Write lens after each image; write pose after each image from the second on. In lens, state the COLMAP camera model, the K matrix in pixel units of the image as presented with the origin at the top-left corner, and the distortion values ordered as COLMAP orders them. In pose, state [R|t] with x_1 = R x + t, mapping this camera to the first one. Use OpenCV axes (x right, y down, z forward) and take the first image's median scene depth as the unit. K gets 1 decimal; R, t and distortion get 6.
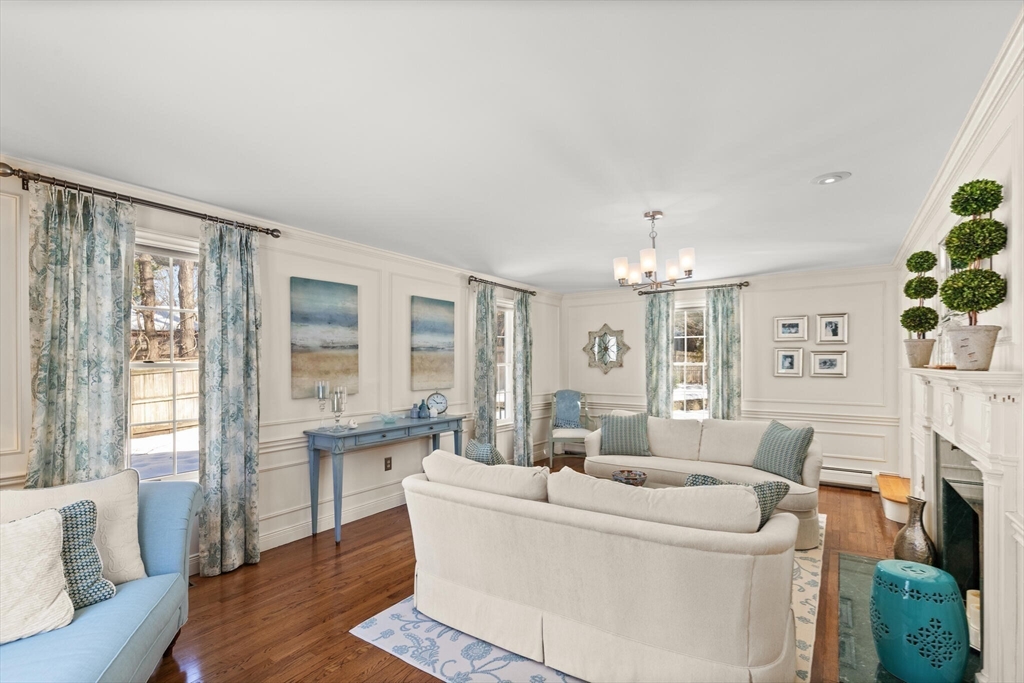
lens RADIAL K [[474.9, 0, 520.3], [0, 474.9, 360.9], [0, 0, 1]] dist [0.011335, -0.001089]
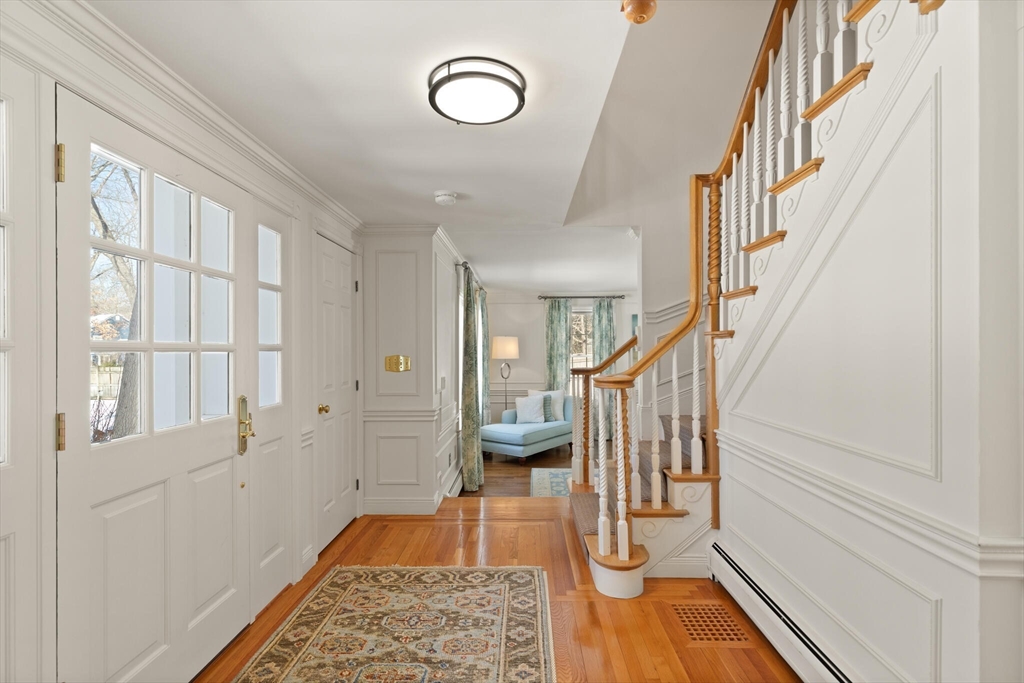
lens RADIAL K [[474.9, 0, 513.2], [0, 474.9, 346.6], [0, 0, 1]] dist [0.011335, -0.001089]
pose [[0.545407, -0.008765, -0.838125, 1.402401], [0.009744, 0.999944, -0.004117, -0.040492], [0.838115, -0.005921, 0.545462, -0.845029]]
